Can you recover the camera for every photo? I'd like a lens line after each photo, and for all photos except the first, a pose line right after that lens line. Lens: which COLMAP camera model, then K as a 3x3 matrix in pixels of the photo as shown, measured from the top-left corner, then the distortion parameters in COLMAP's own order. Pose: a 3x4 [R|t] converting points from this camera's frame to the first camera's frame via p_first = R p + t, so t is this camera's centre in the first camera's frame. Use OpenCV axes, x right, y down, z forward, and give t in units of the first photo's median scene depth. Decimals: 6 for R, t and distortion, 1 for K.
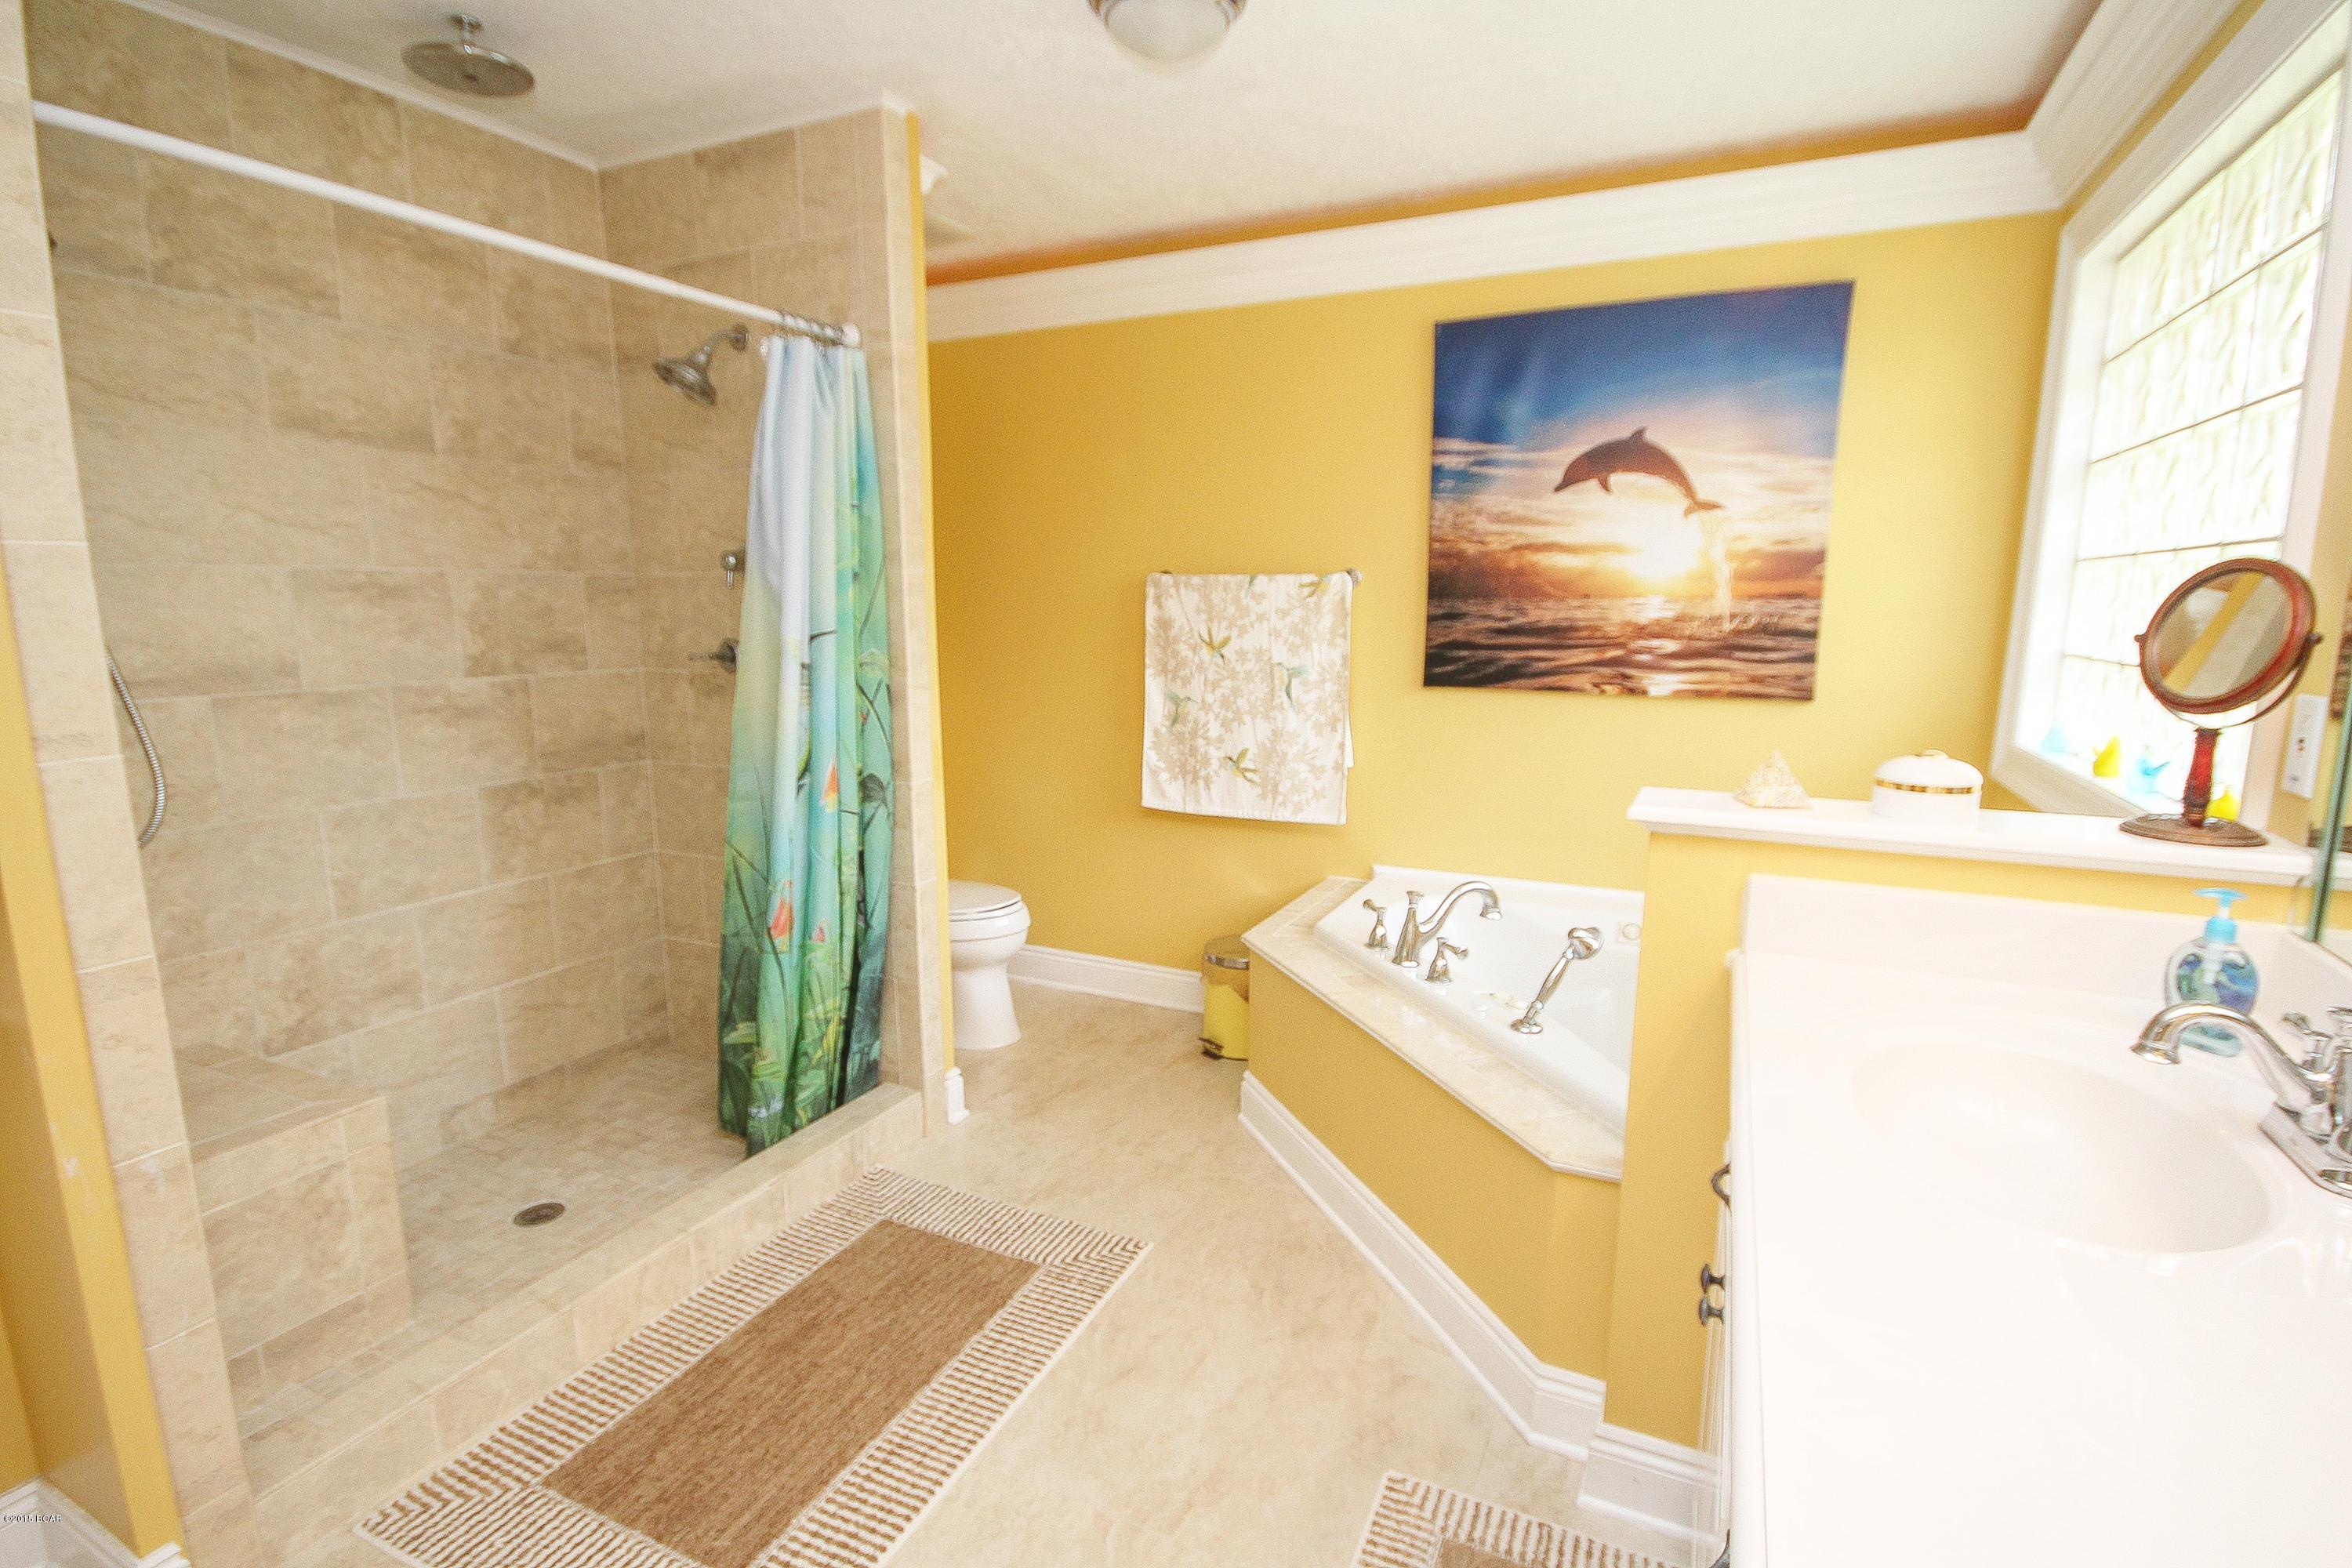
lens RADIAL K [[1127.8, 0, 1177.1], [0, 1127.8, 791.5], [0, 0, 1]] dist [-0.005022, -0.000400]
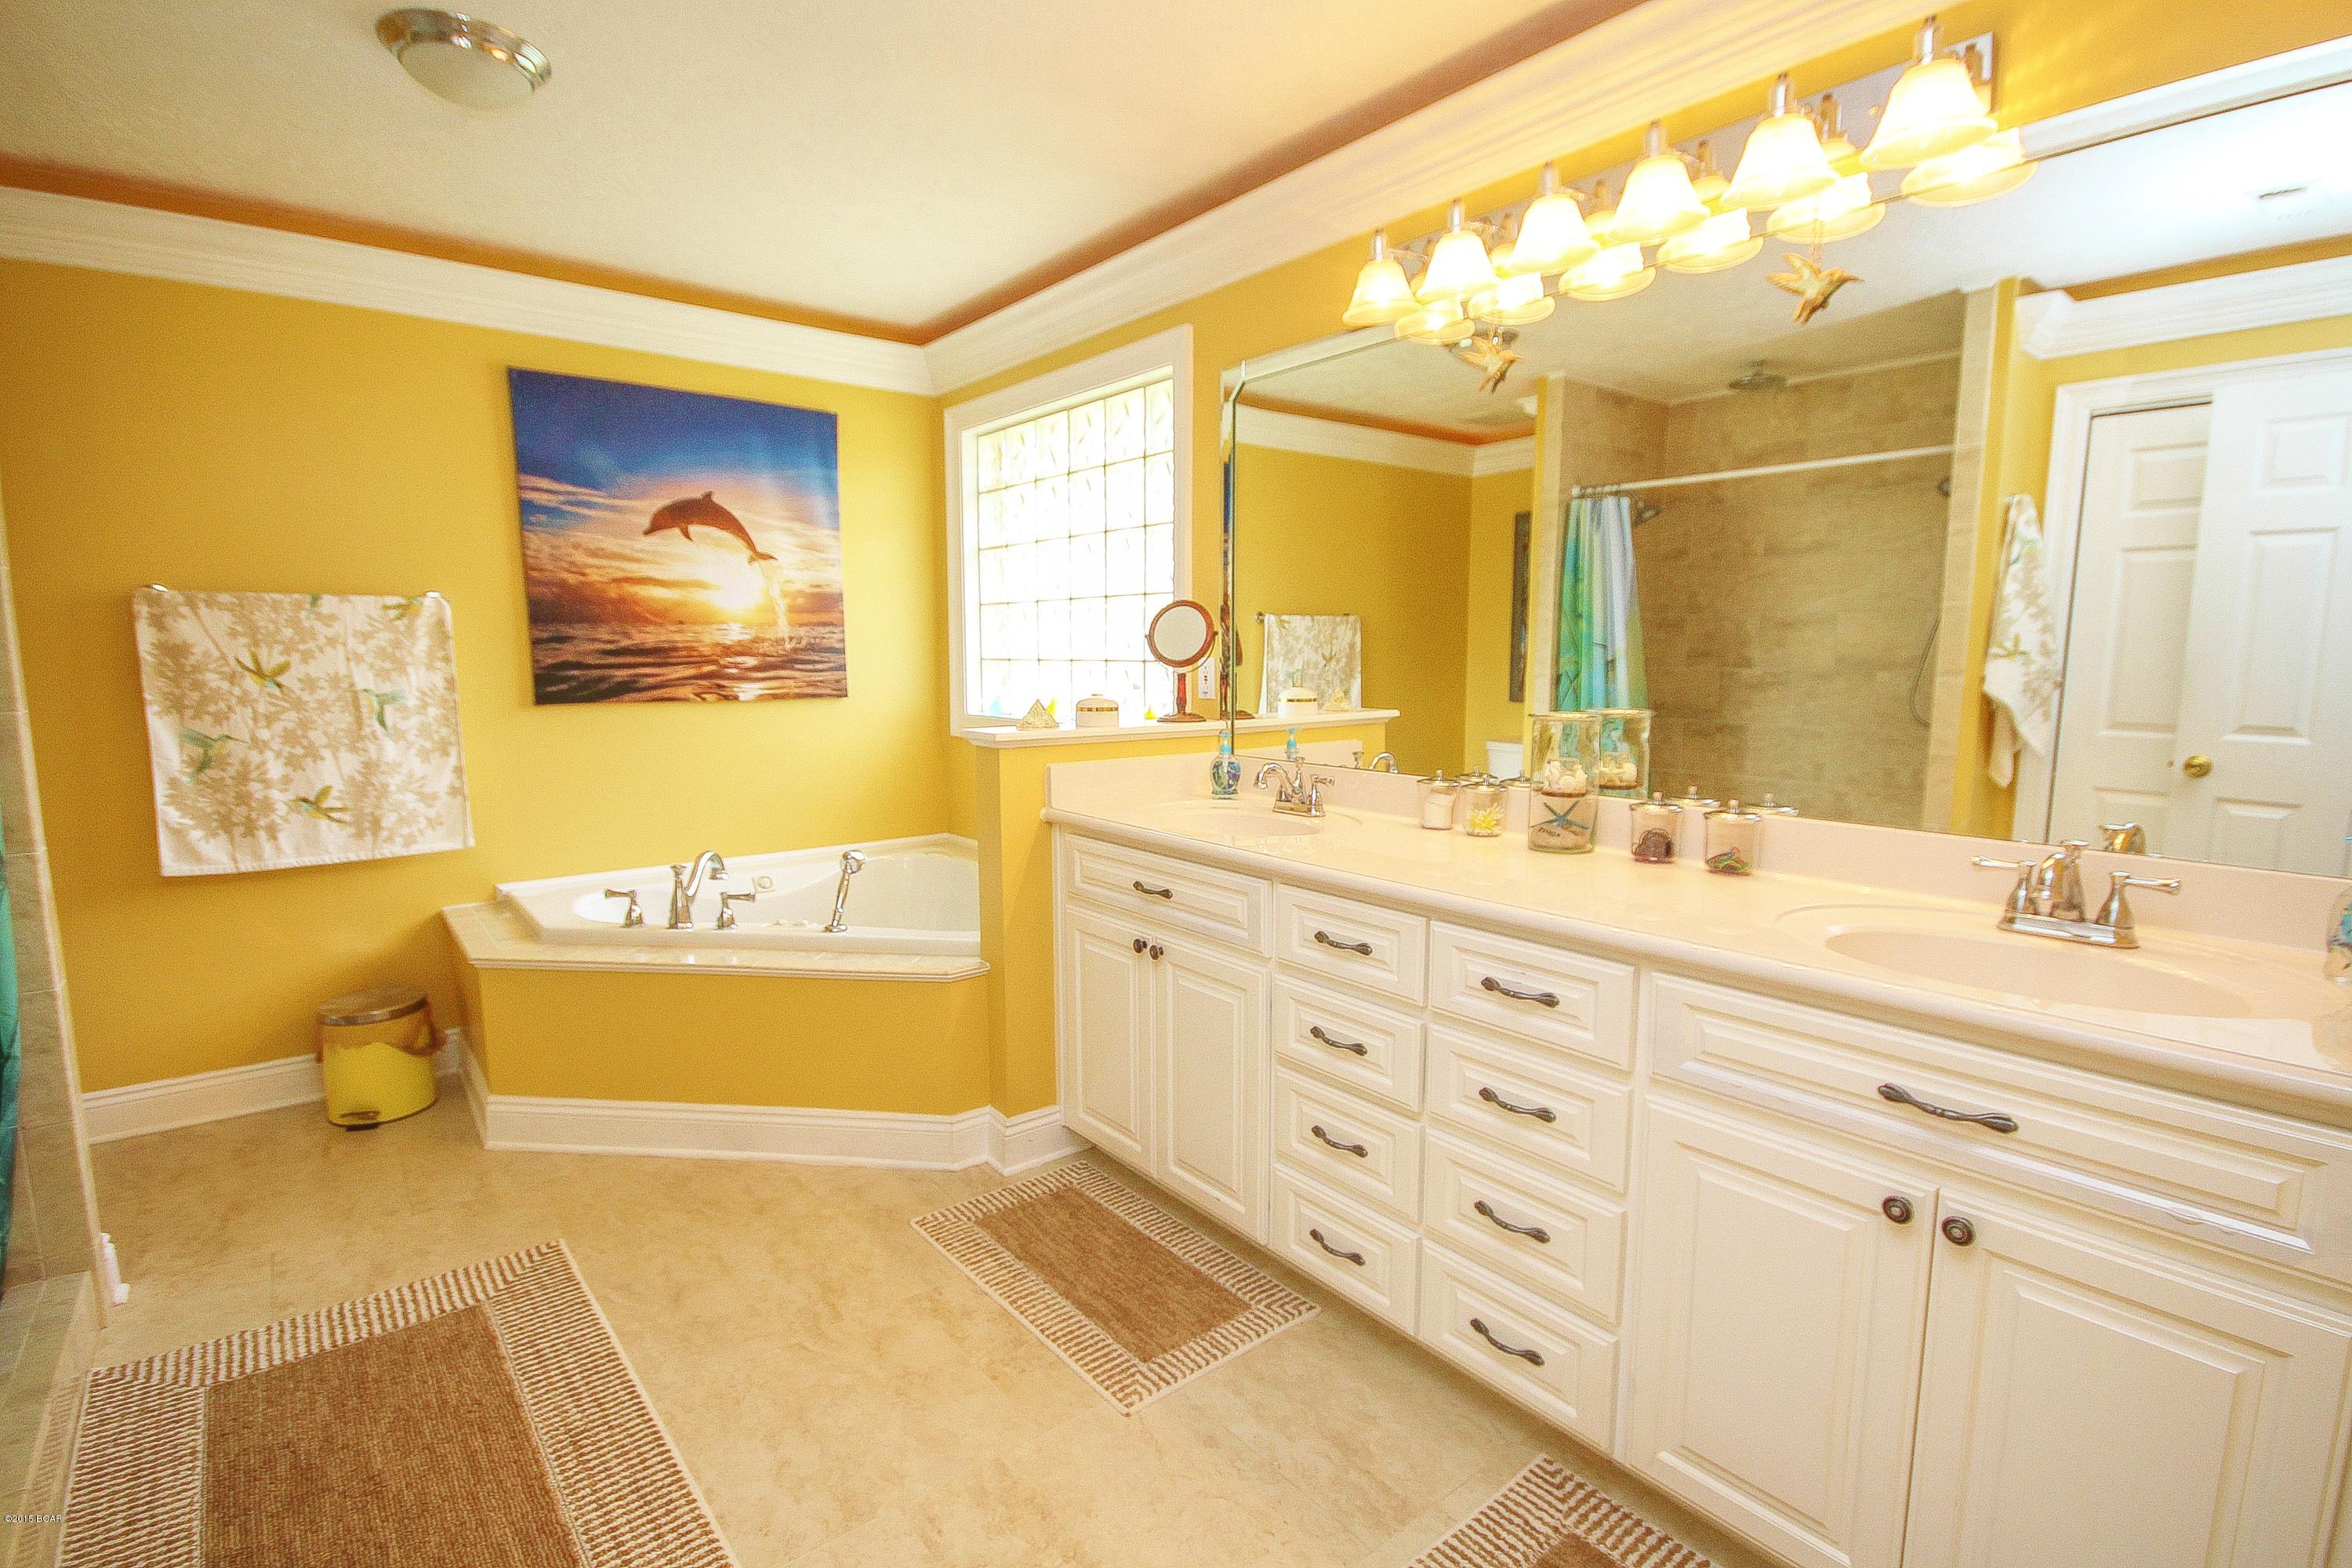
lens RADIAL K [[1127.8, 0, 1162.9], [0, 1127.8, 788.1], [0, 0, 1]] dist [-0.005022, -0.000400]
pose [[0.435859, -0.109531, 0.893325, -0.502682], [0.153095, 0.987125, 0.046336, 0.026486], [-0.886899, 0.116568, 0.447016, 0.010511]]
